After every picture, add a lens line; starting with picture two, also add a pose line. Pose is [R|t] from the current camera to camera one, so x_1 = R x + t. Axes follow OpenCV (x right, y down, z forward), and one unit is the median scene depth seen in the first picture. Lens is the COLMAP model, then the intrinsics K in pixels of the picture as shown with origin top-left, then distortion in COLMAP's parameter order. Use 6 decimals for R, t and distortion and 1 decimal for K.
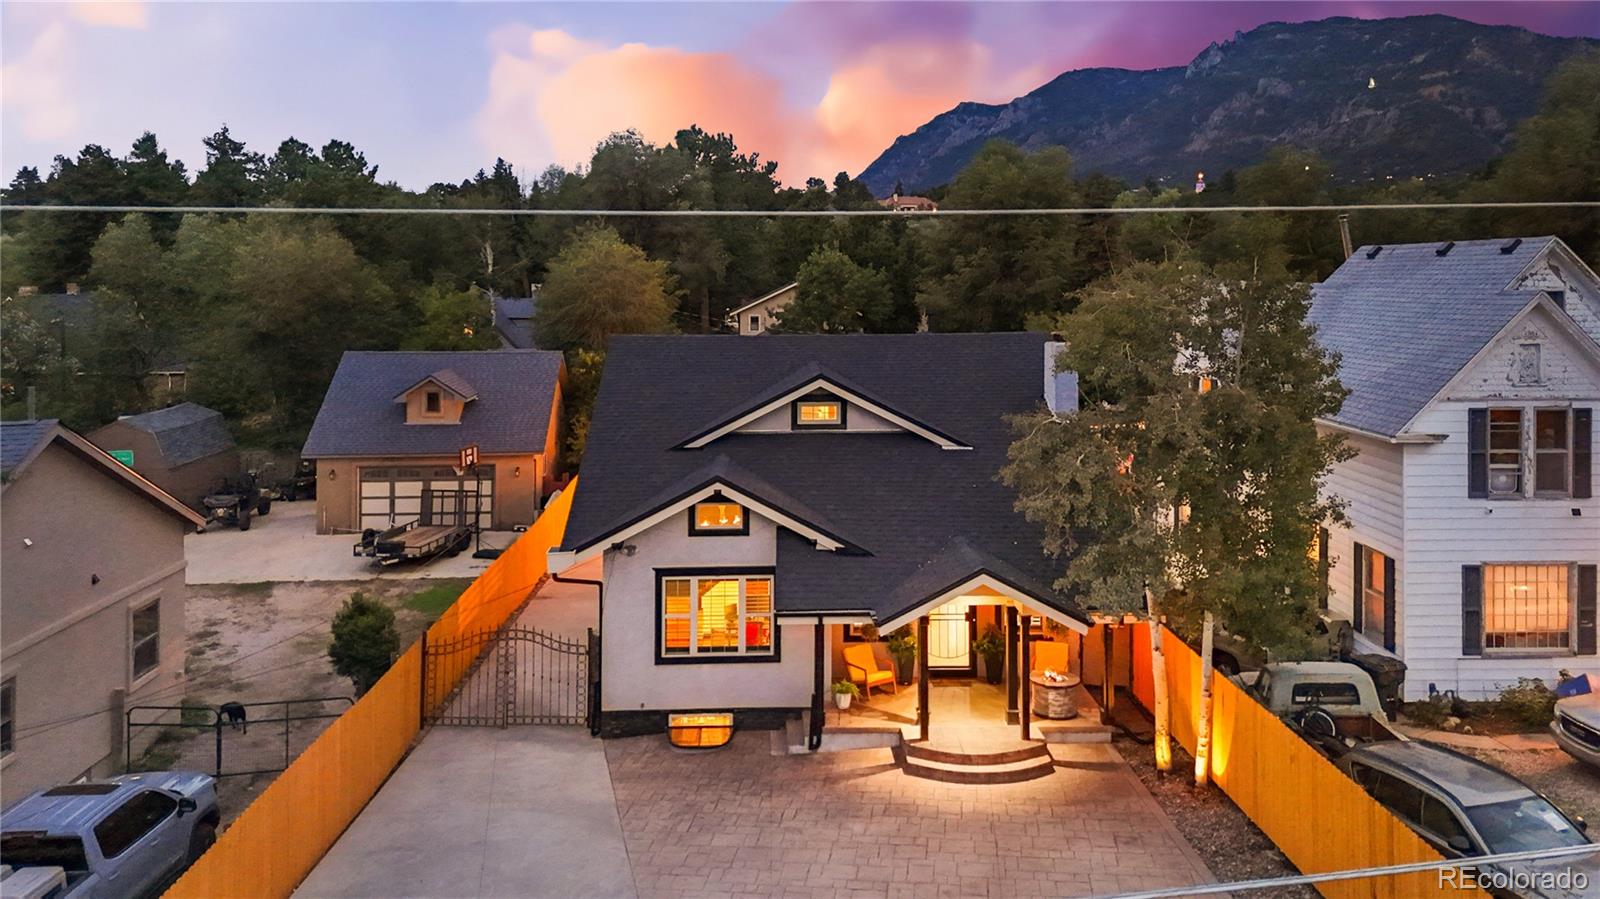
lens RADIAL K [[1141.3, 0, 821.0], [0, 1141.3, 279.4], [0, 0, 1]] dist [0.046776, -0.020445]
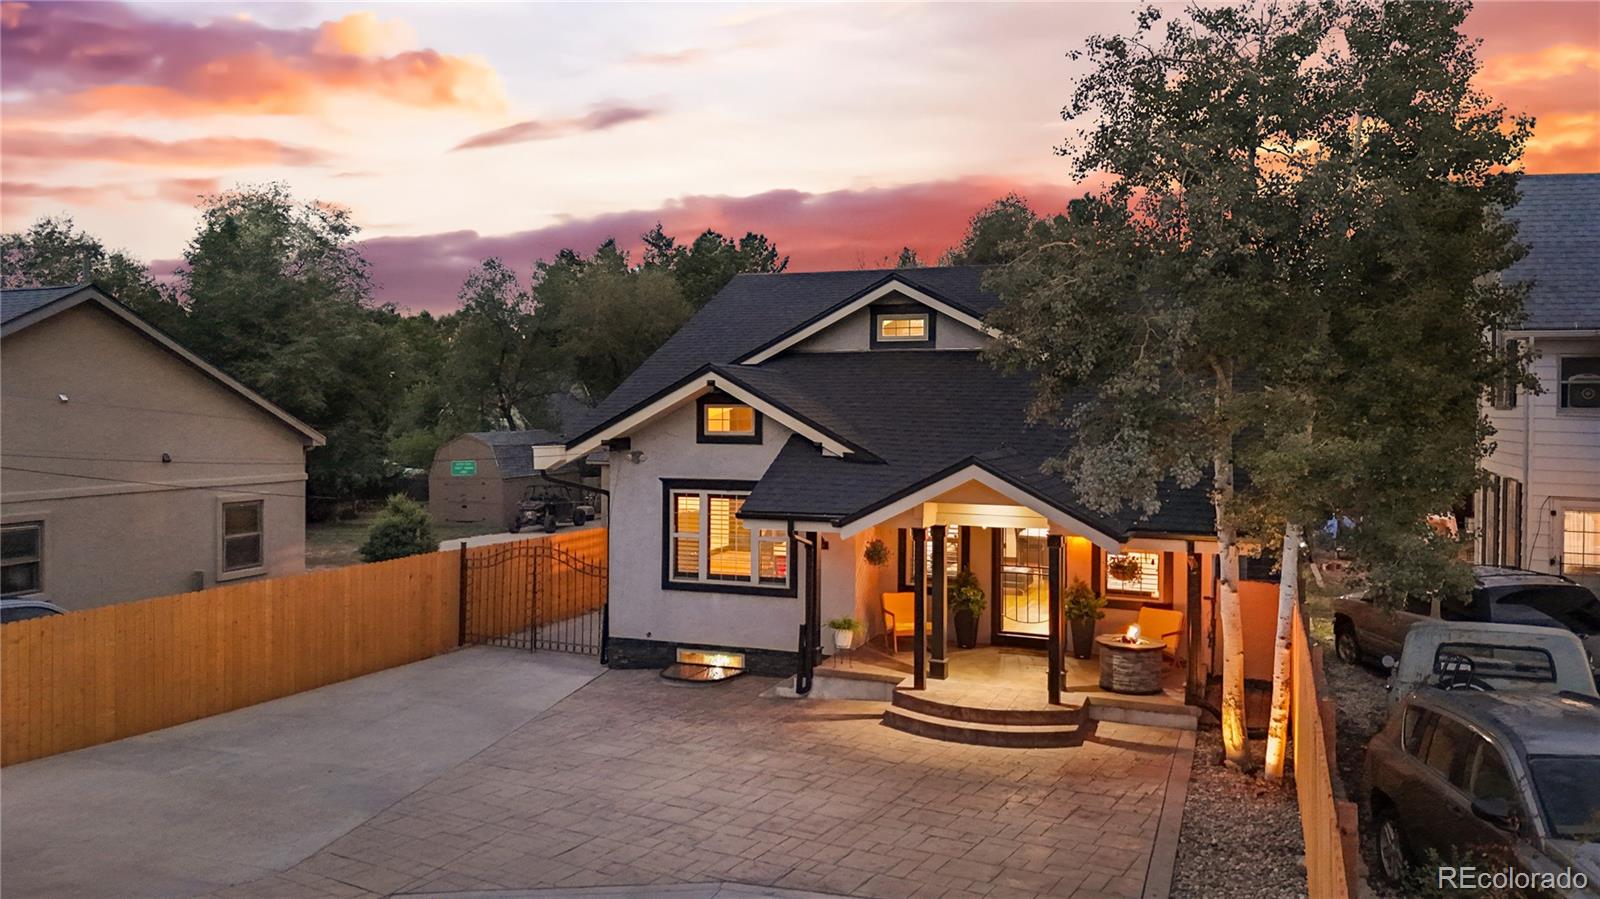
lens RADIAL K [[1132.0, 0, 857.9], [0, 1132.0, 424.9], [0, 0, 1]] dist [0.039965, -0.003706]
pose [[0.925821, 0.008903, -0.377857, 0.313239], [-0.003936, 0.999895, 0.013916, 0.199380], [0.377941, -0.011397, 0.925759, 0.267094]]
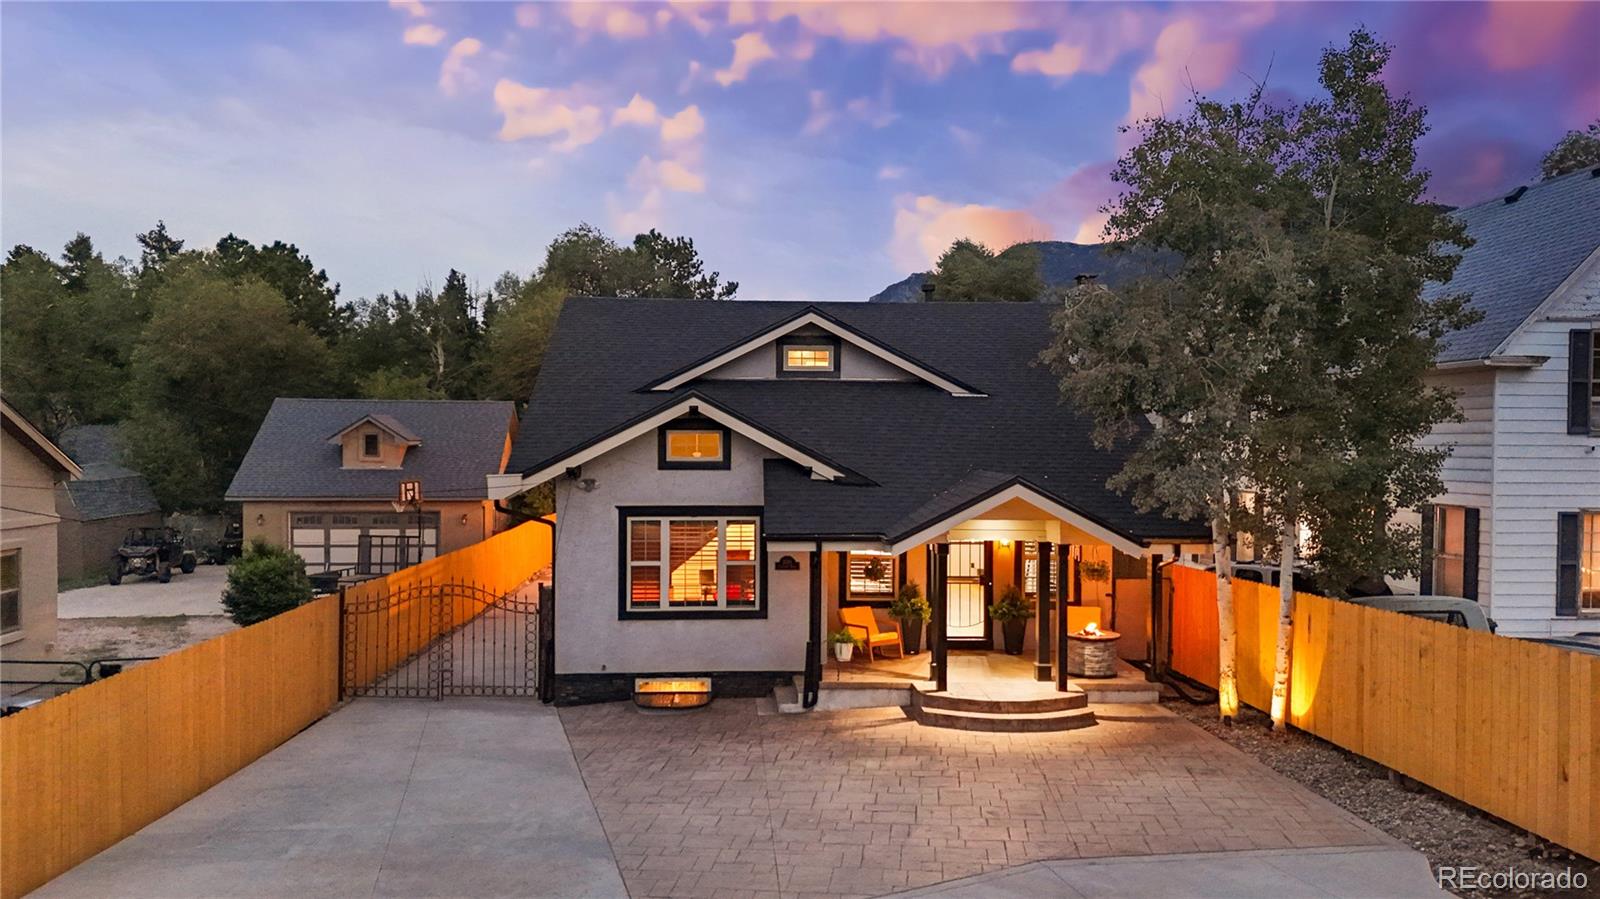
lens RADIAL K [[1123.8, 0, 803.2], [0, 1123.8, 466.2], [0, 0, 1]] dist [0.057276, -0.042089]
pose [[0.999716, 0.001765, 0.023759, -0.029004], [-0.002299, 0.999744, 0.022496, 0.203796], [-0.023713, -0.022544, 0.999465, 0.172312]]
